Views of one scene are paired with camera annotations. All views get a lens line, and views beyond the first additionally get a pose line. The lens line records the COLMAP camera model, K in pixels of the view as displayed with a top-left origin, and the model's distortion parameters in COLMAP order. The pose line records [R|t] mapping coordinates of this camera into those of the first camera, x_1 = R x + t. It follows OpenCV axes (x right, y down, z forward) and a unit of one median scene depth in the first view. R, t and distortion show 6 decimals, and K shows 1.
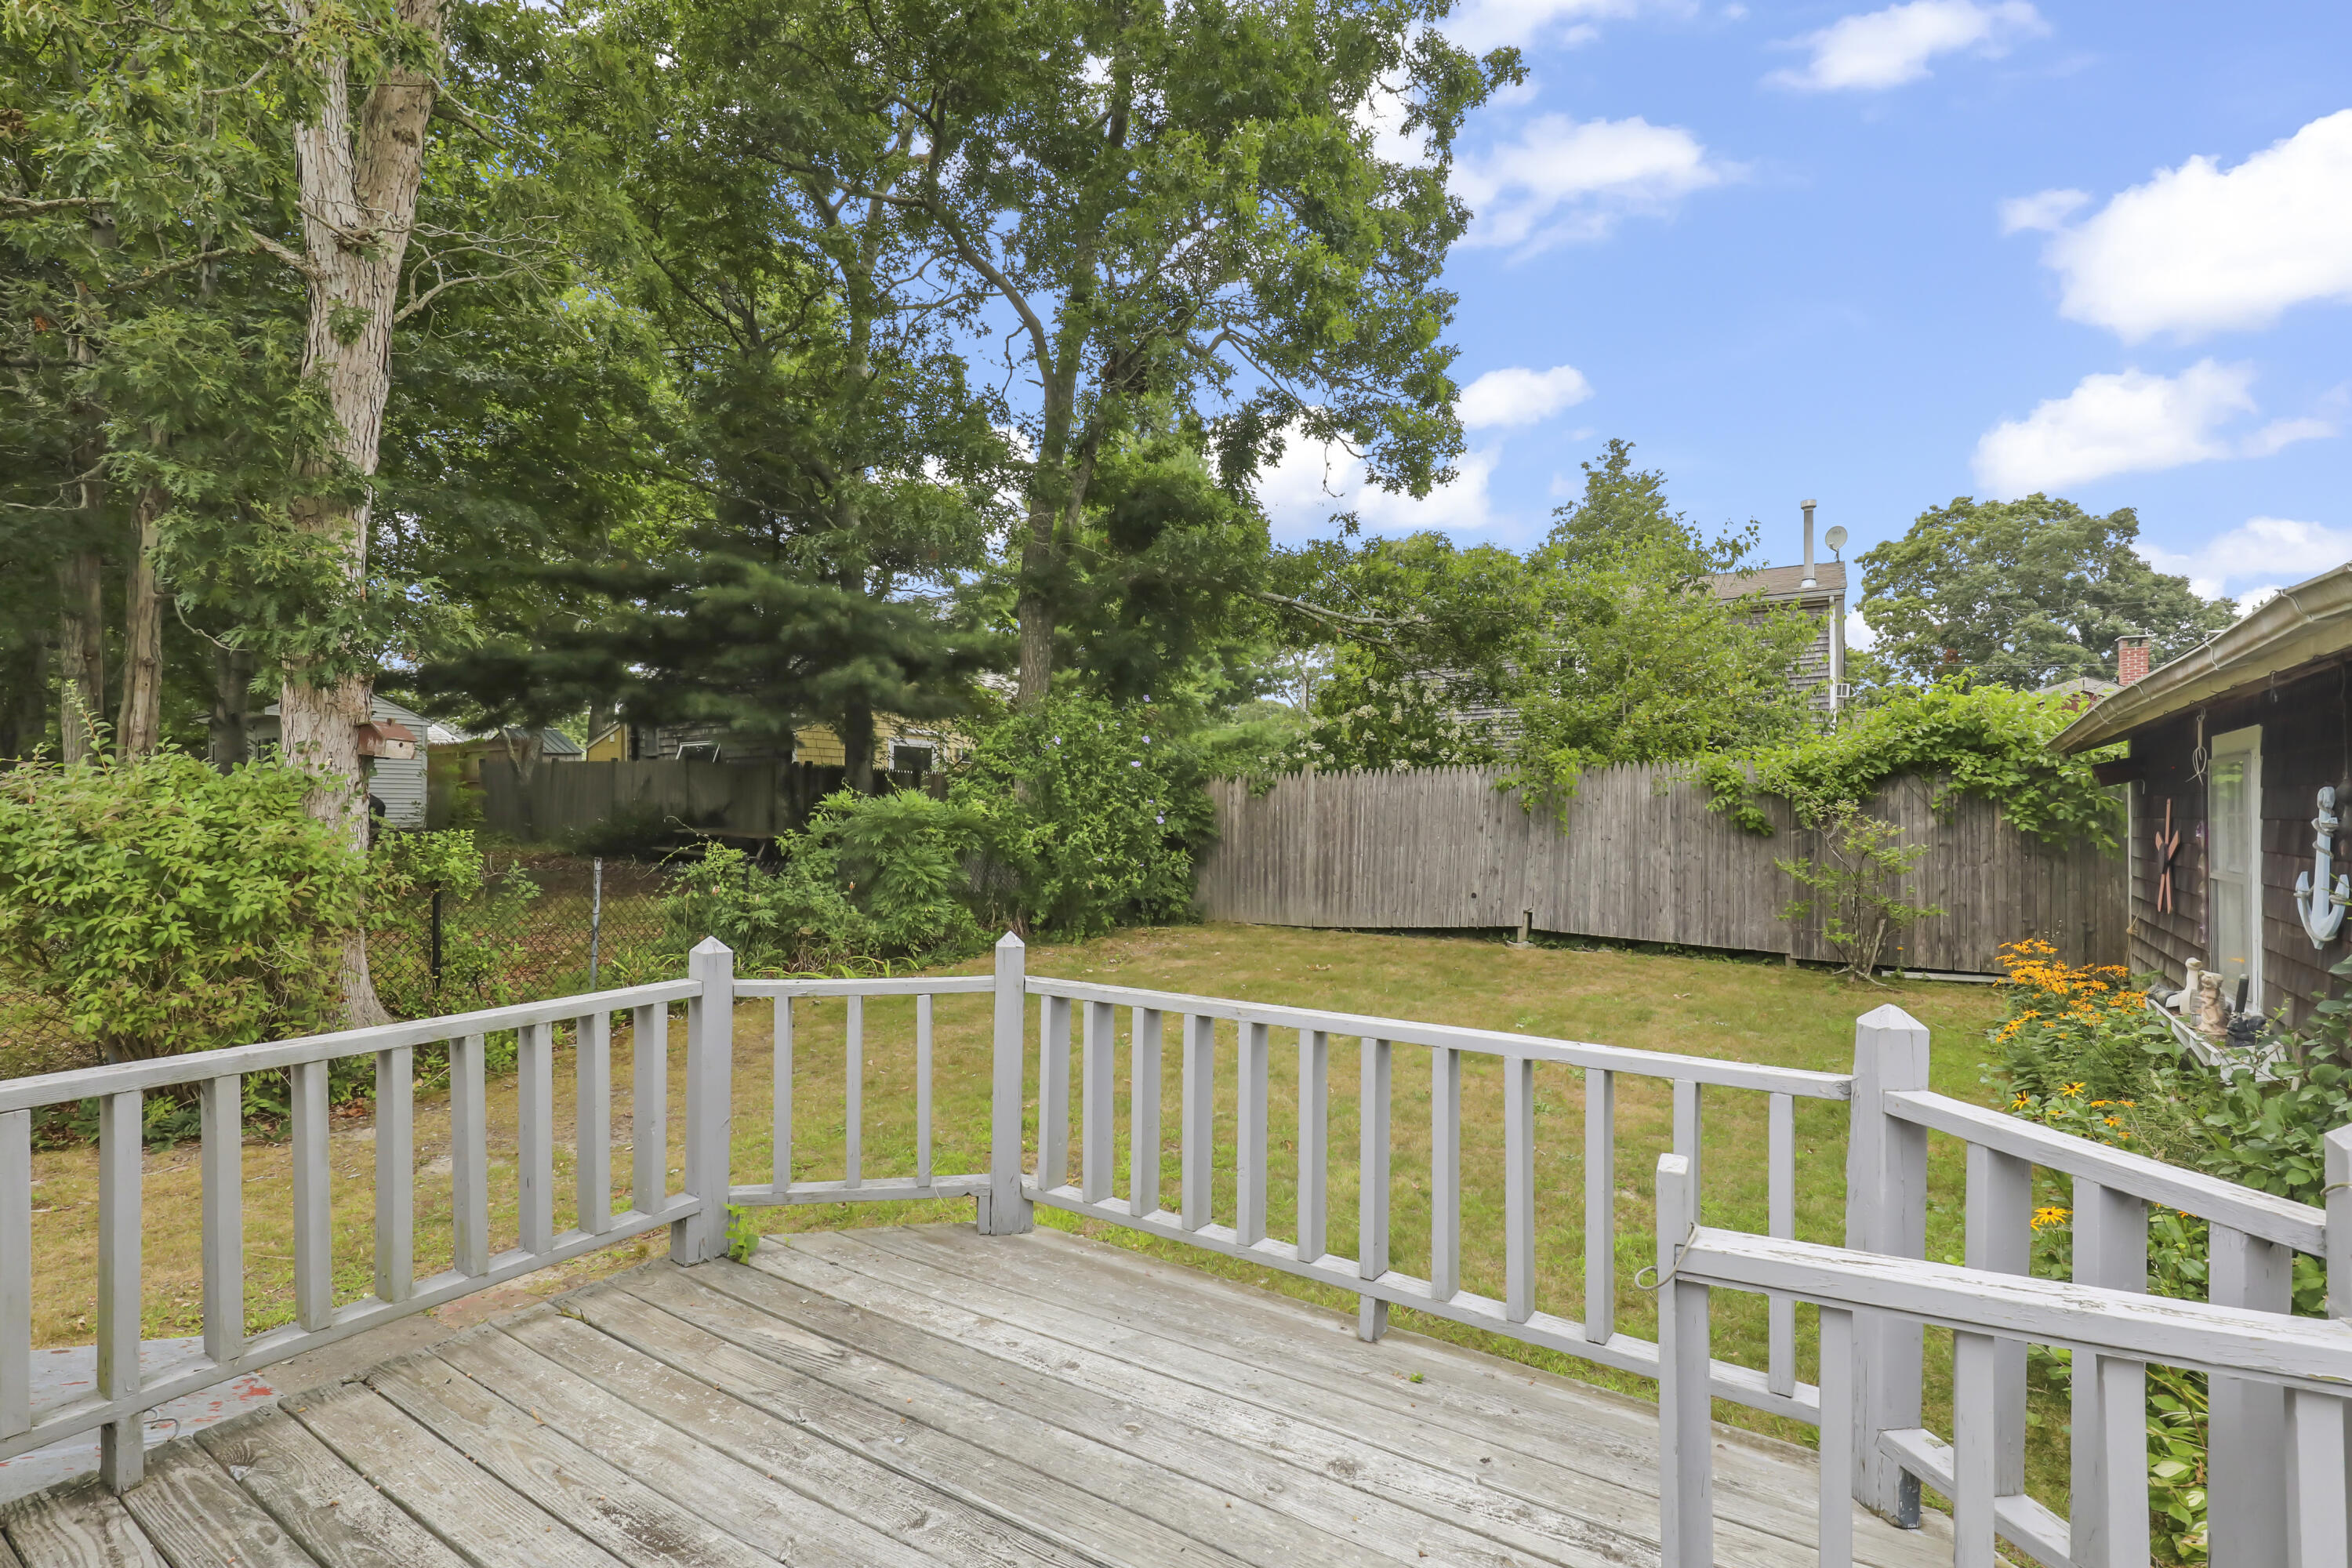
lens RADIAL K [[1069.5, 0, 1181.2], [0, 1069.5, 788.5], [0, 0, 1]] dist [-0.005100, 0.001011]
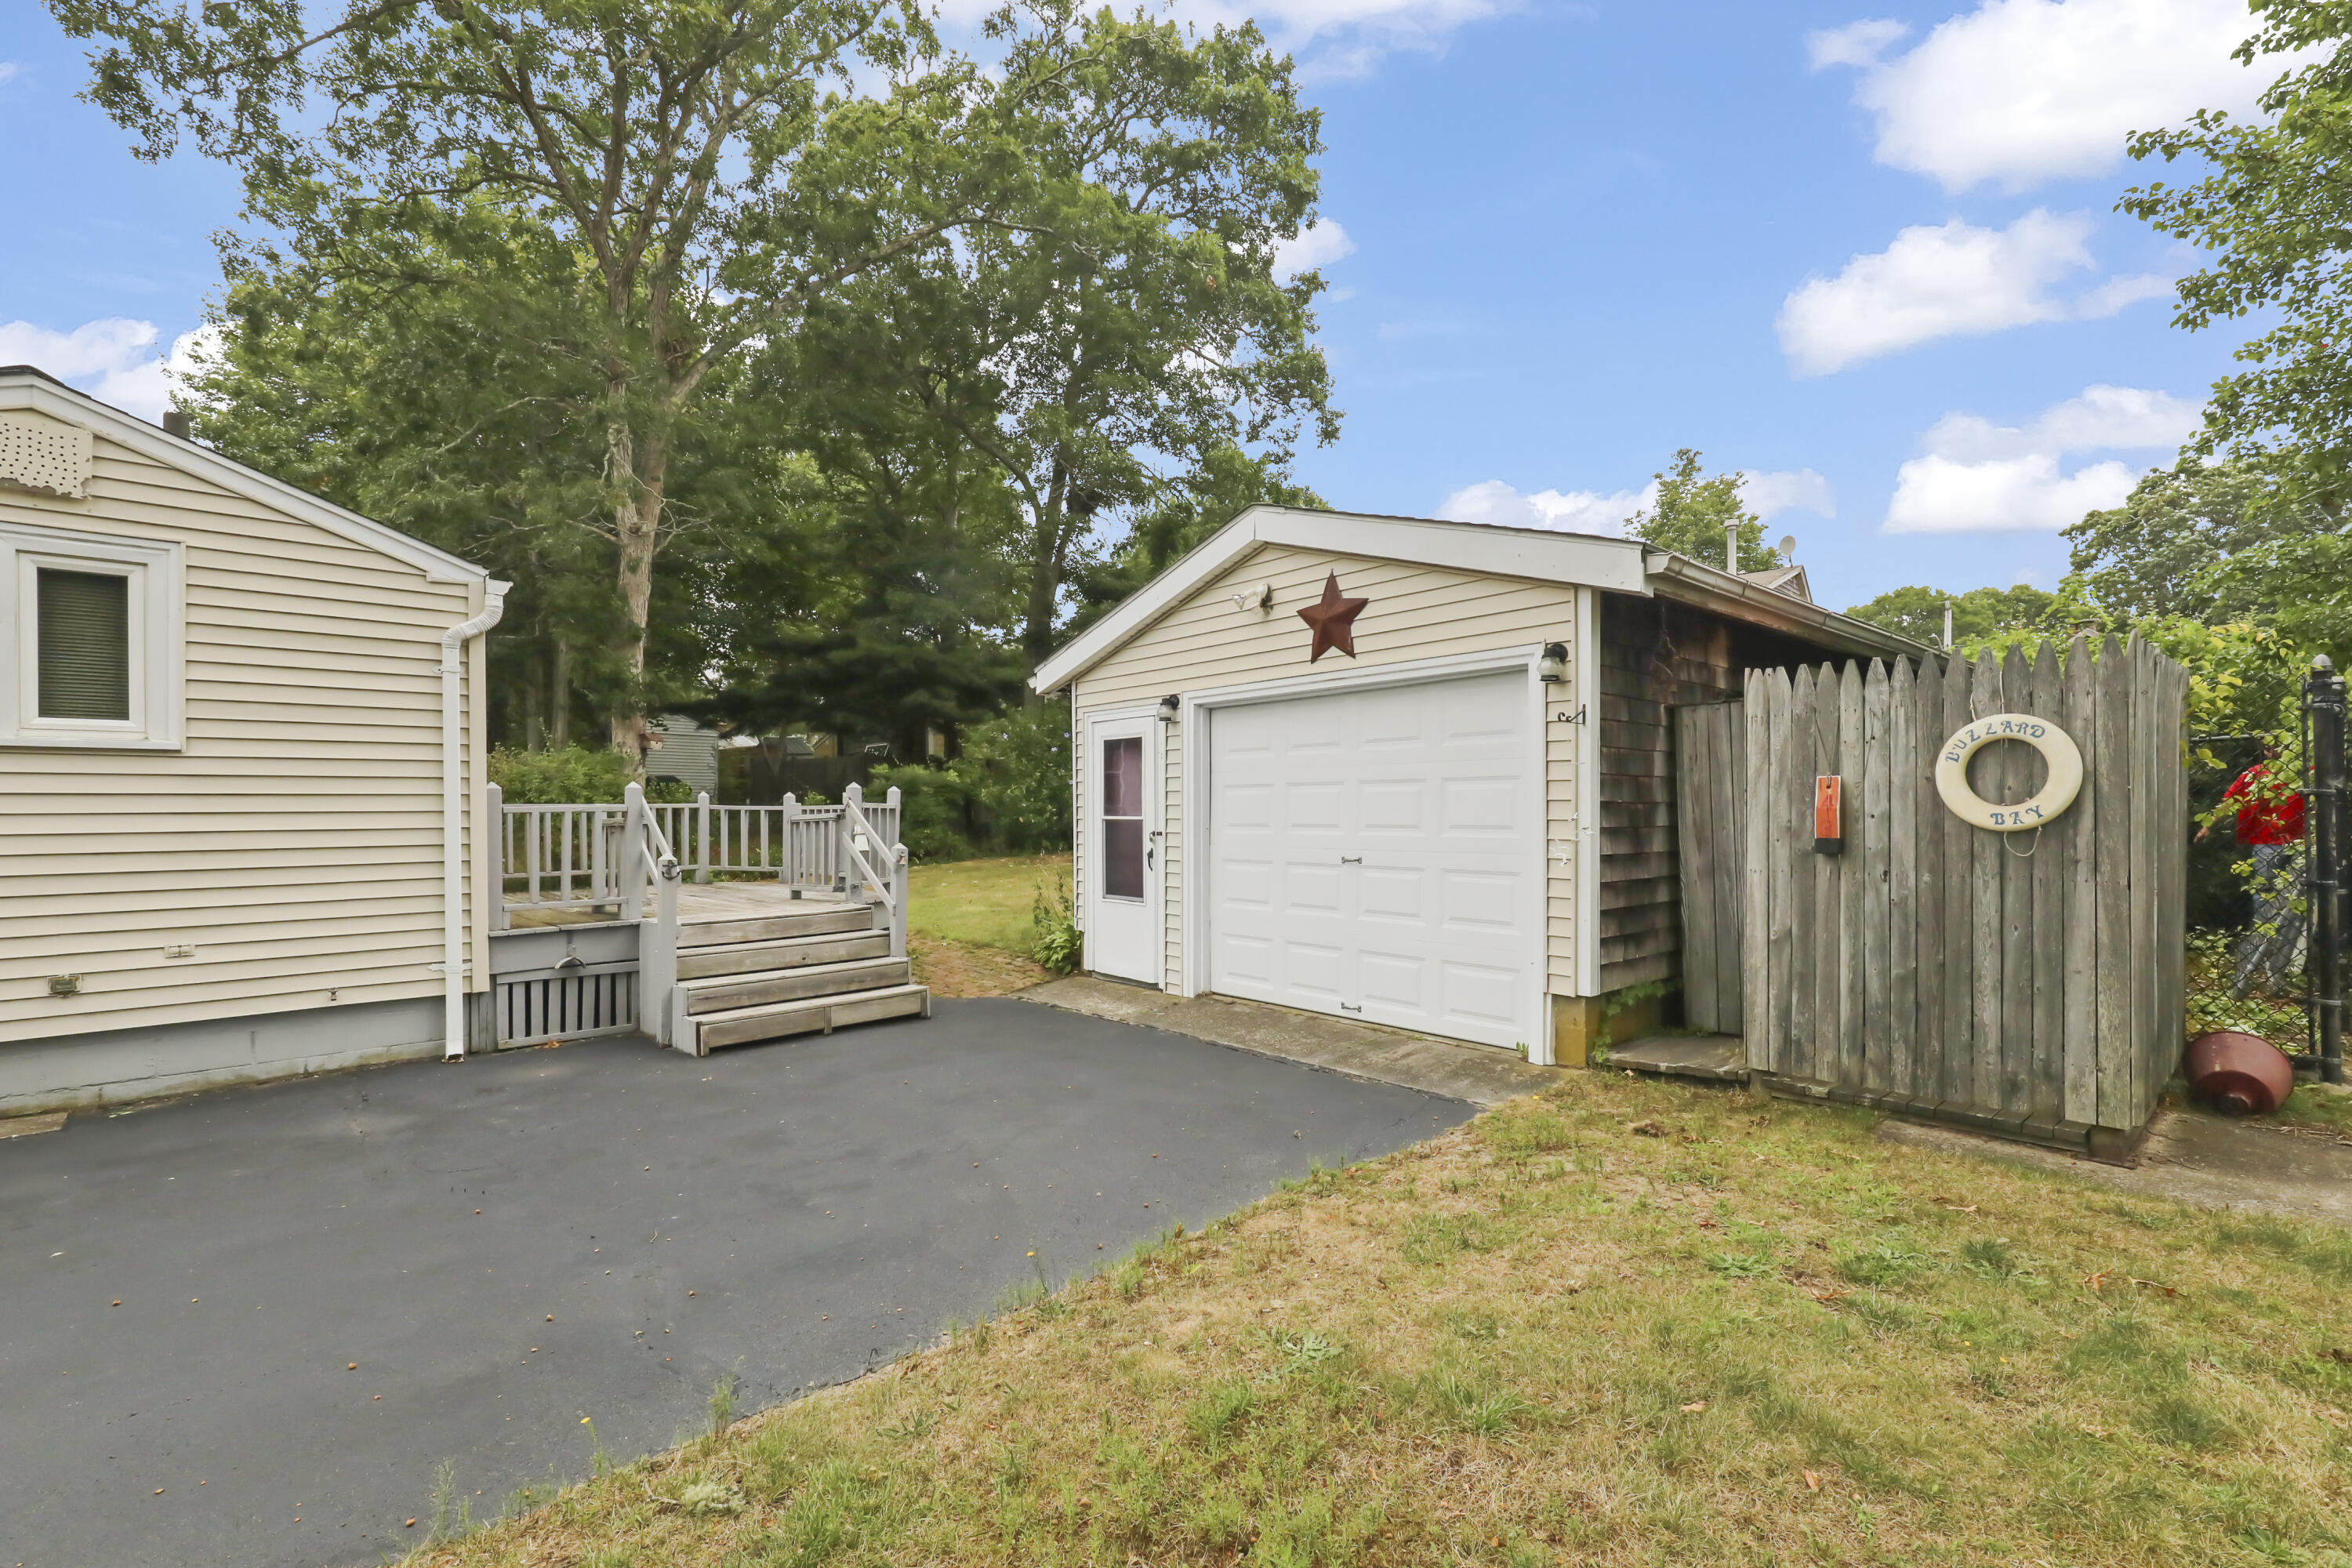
lens RADIAL K [[1069.5, 0, 1183.6], [0, 1069.5, 789.7], [0, 0, 1]] dist [-0.005100, 0.001011]
pose [[0.972274, -0.009555, -0.233648, 0.546076], [0.009880, 0.999951, 0.000218, 0.042150], [0.233634, -0.002520, 0.972321, -0.584699]]
